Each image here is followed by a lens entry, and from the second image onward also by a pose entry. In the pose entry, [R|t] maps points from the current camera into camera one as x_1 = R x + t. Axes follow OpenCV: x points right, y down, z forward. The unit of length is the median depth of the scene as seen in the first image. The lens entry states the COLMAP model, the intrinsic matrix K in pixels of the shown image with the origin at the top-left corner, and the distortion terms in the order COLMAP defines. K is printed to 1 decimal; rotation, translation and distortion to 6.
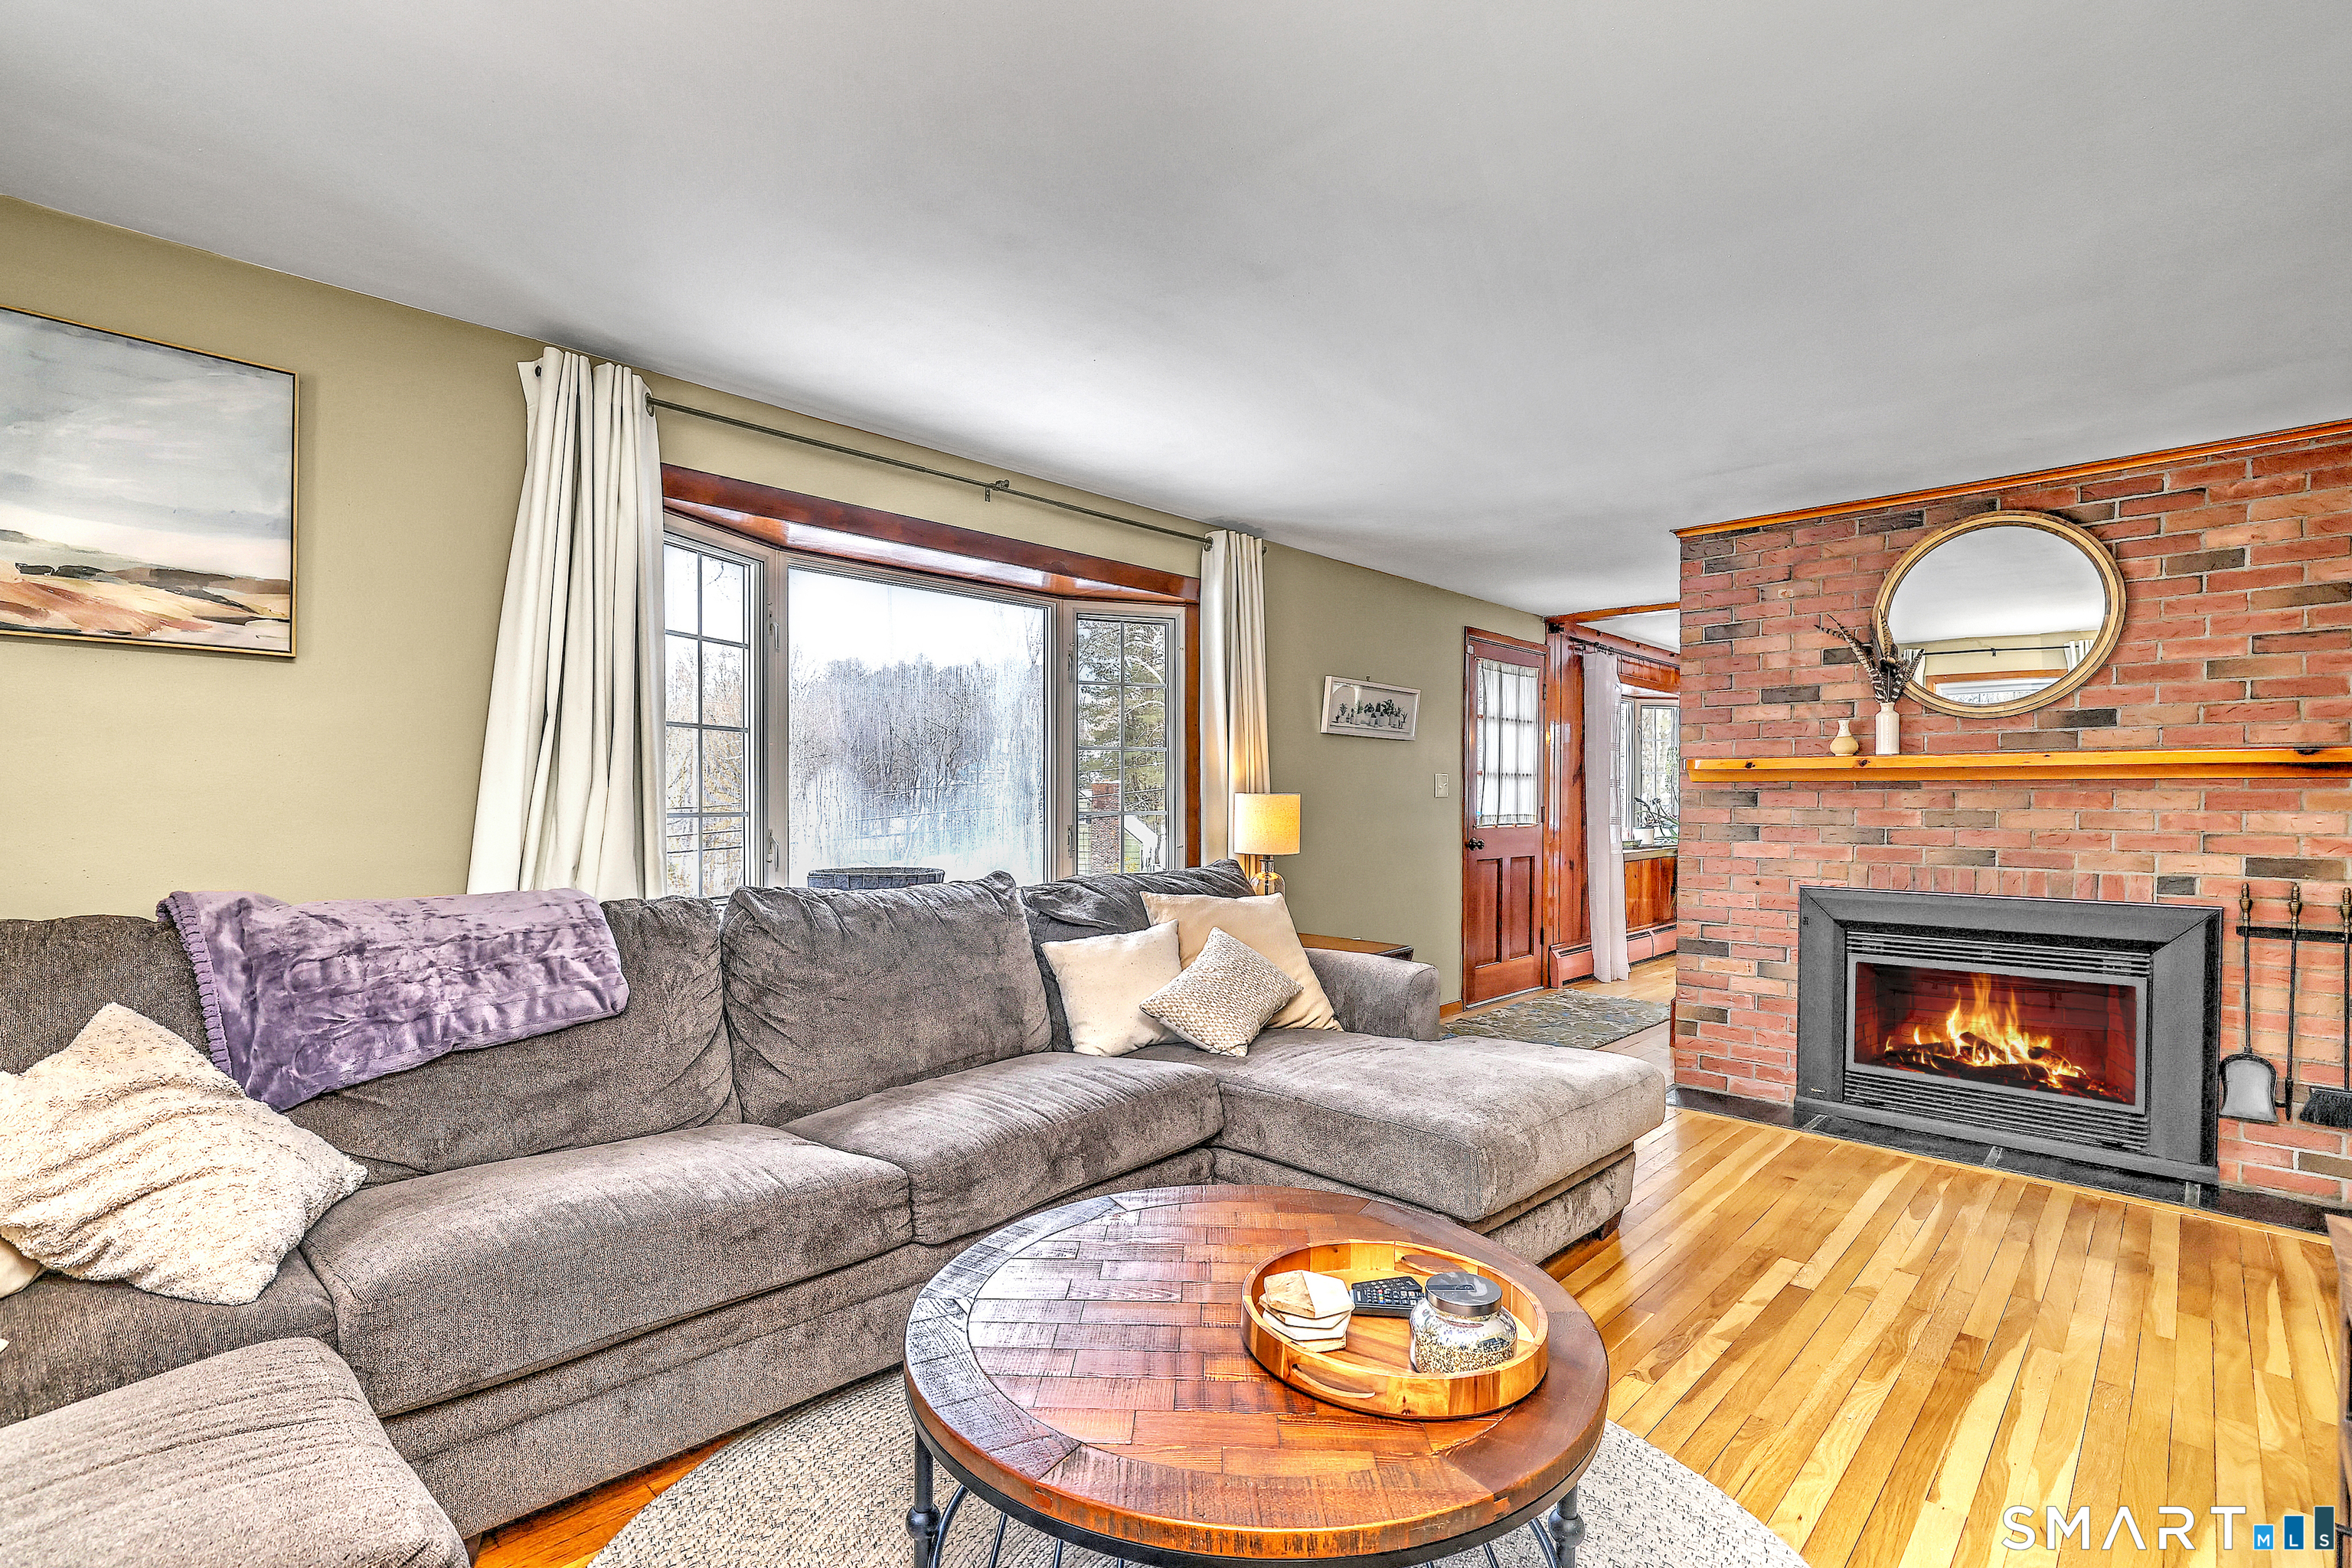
lens RADIAL K [[1095.8, 0, 1176.8], [0, 1095.8, 807.1], [0, 0, 1]] dist [-0.032729, 0.012699]
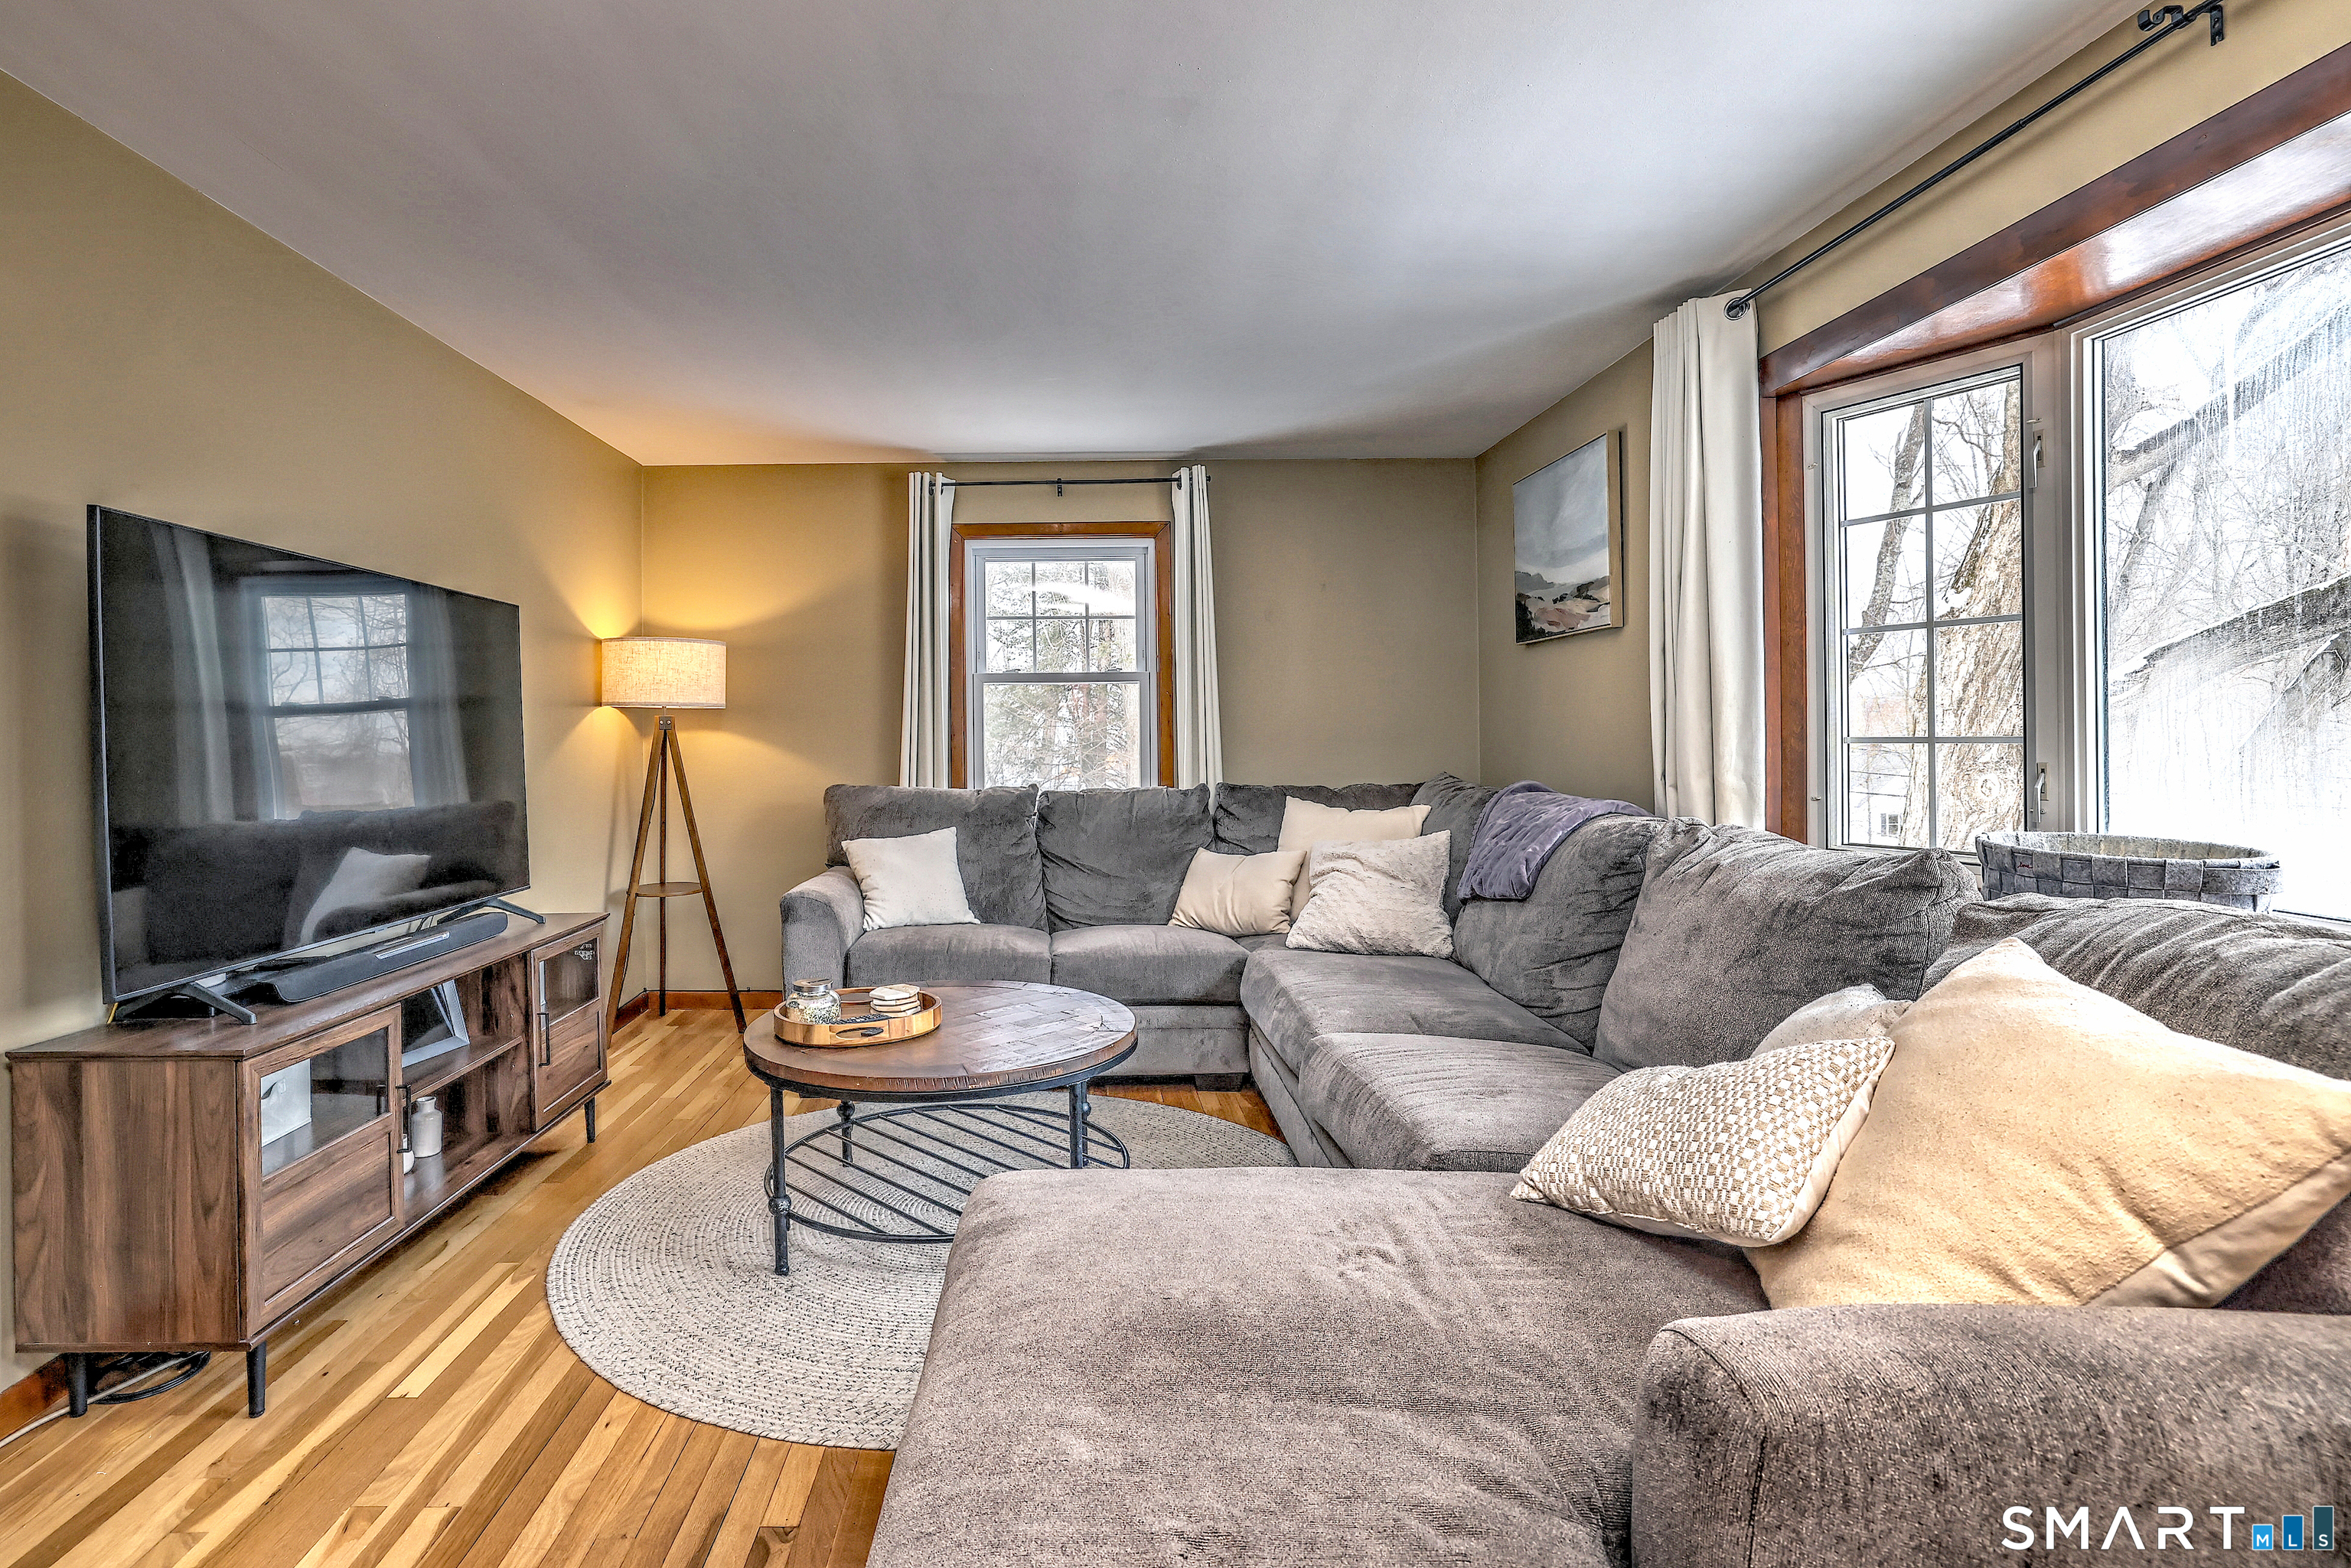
lens RADIAL K [[1150.1, 0, 1090.7], [0, 1150.1, 752.8], [0, 0, 1]] dist [-0.036813, 0.010987]
pose [[-0.712069, 0.013719, -0.701976, 0.579896], [0.001769, 0.999841, 0.017746, 0.001109], [0.702107, 0.011395, -0.711980, 1.214003]]
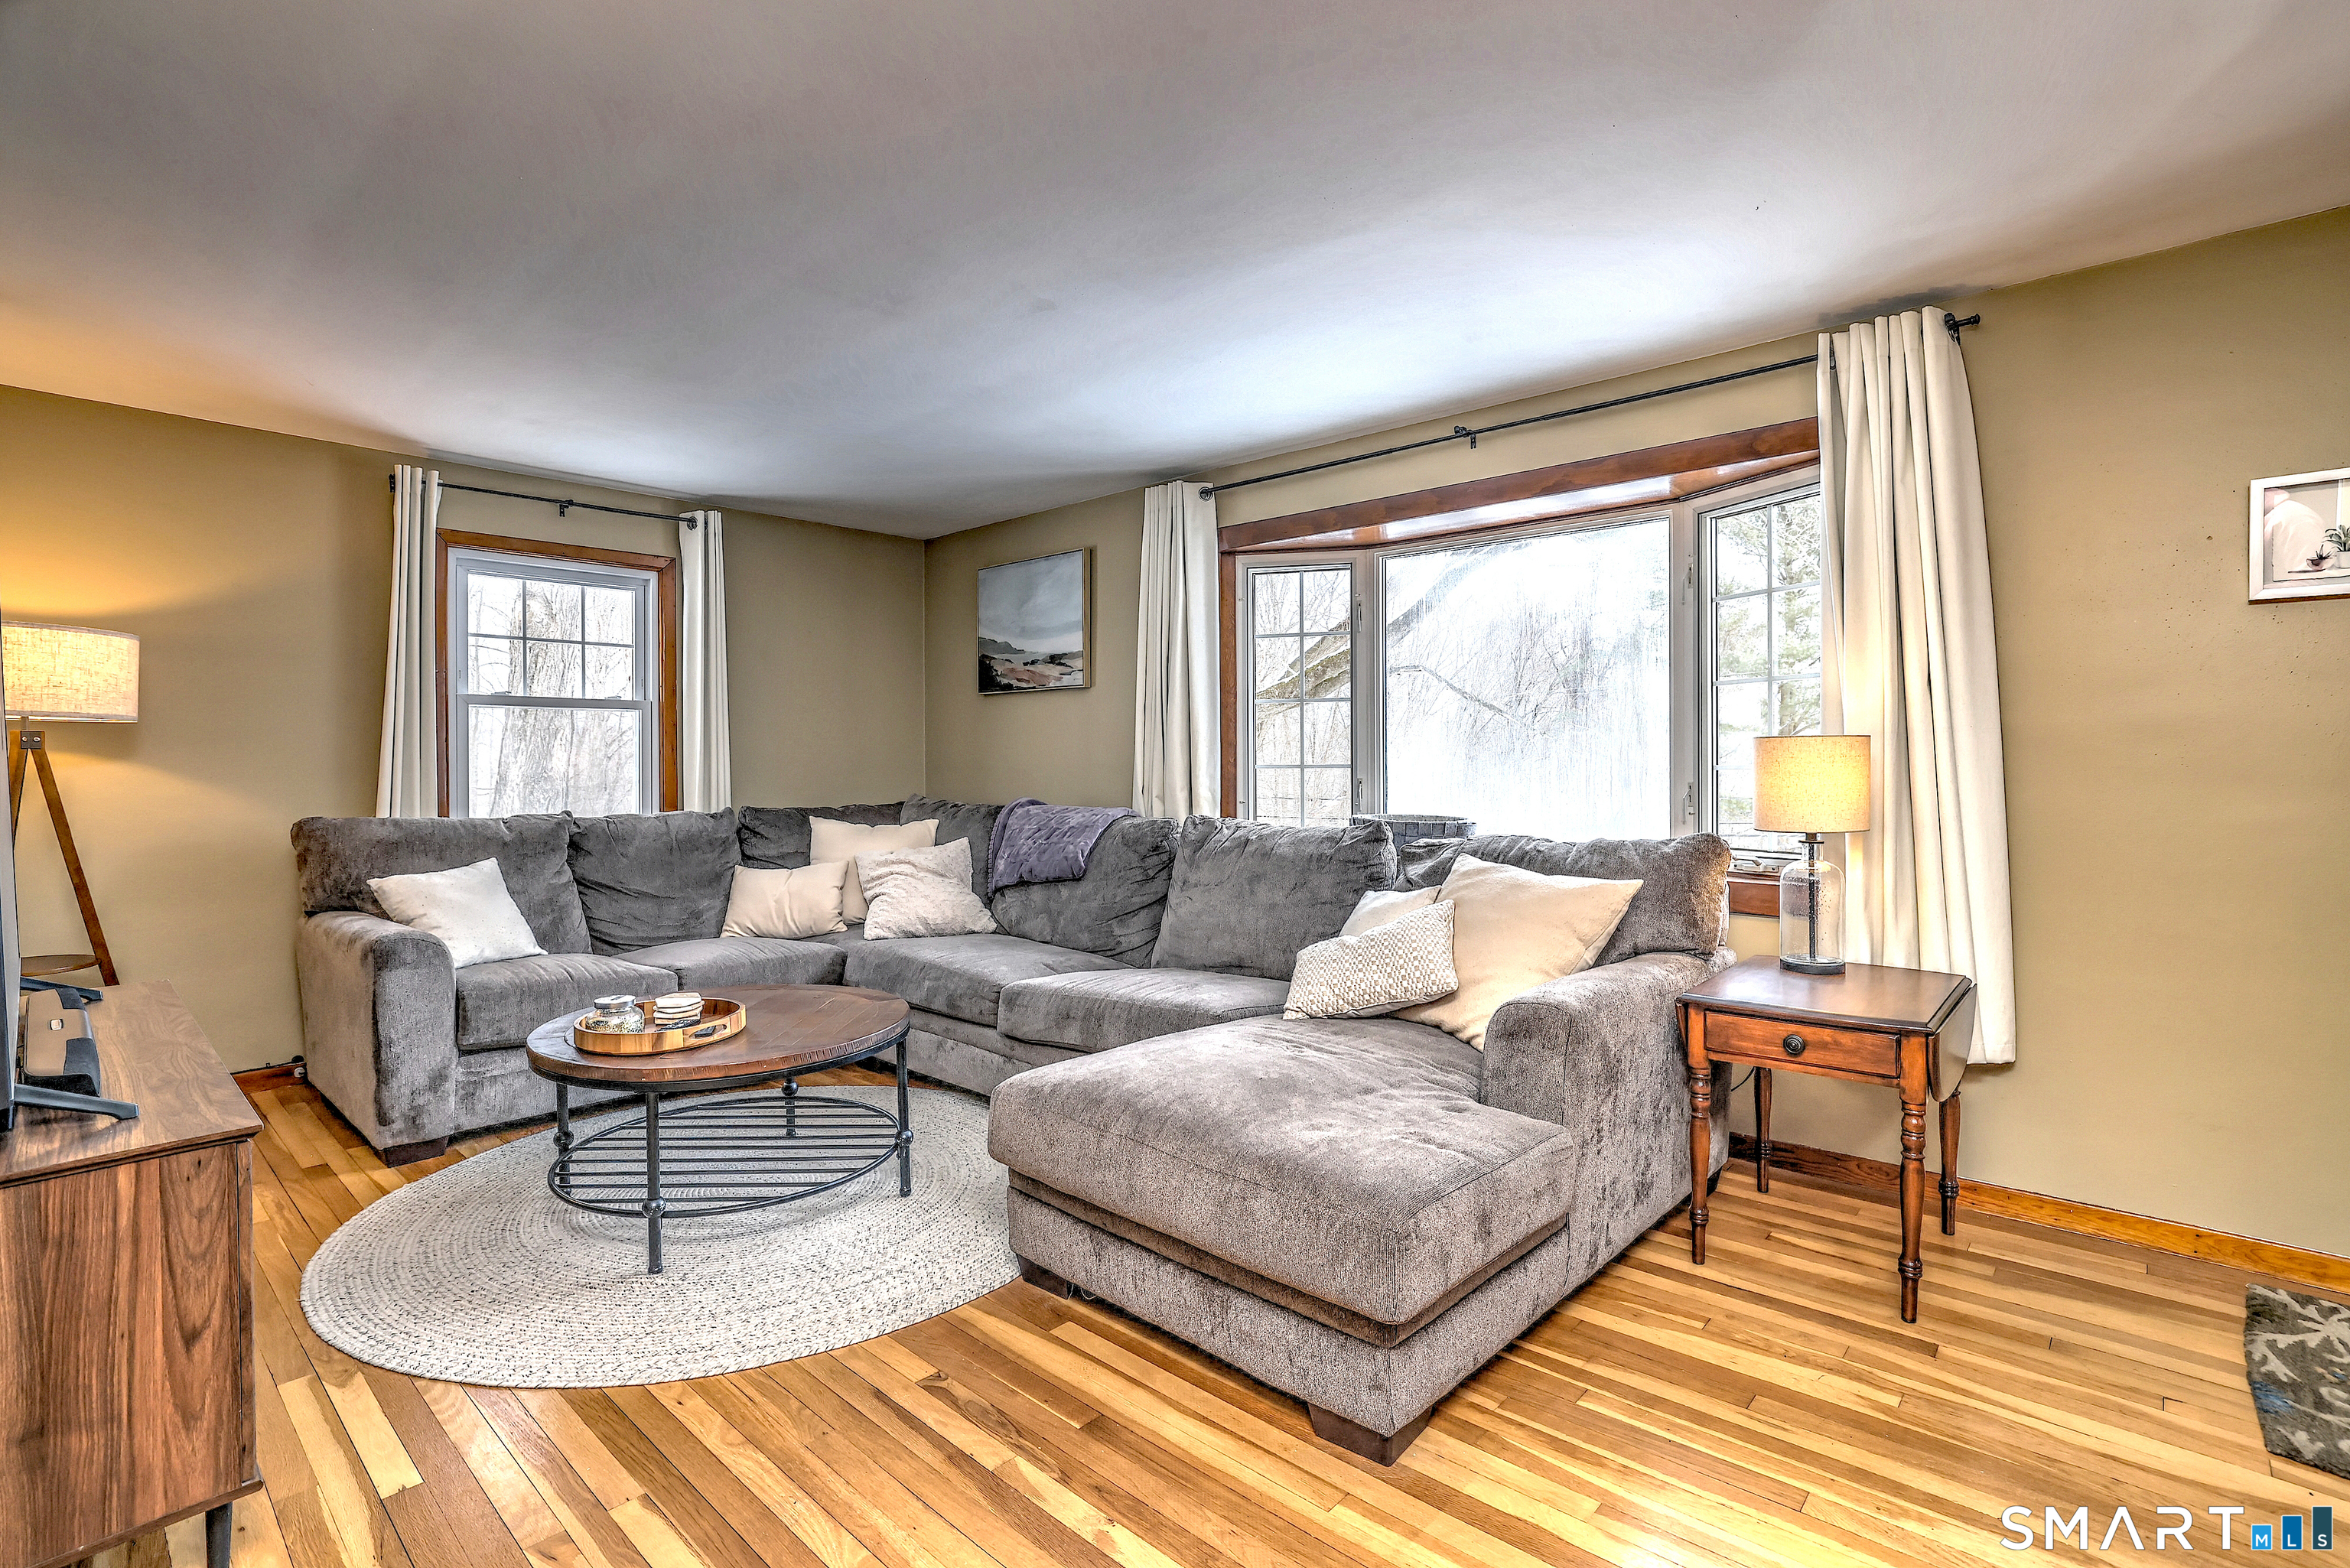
lens RADIAL K [[1094.8, 0, 1190.2], [0, 1094.8, 784.8], [0, 0, 1]] dist [-0.032729, 0.012699]
pose [[0.029339, 0.014739, -0.999461, 0.969413], [-0.003005, 0.999888, 0.014657, 0.011789], [0.999565, 0.002574, 0.029380, 0.863098]]
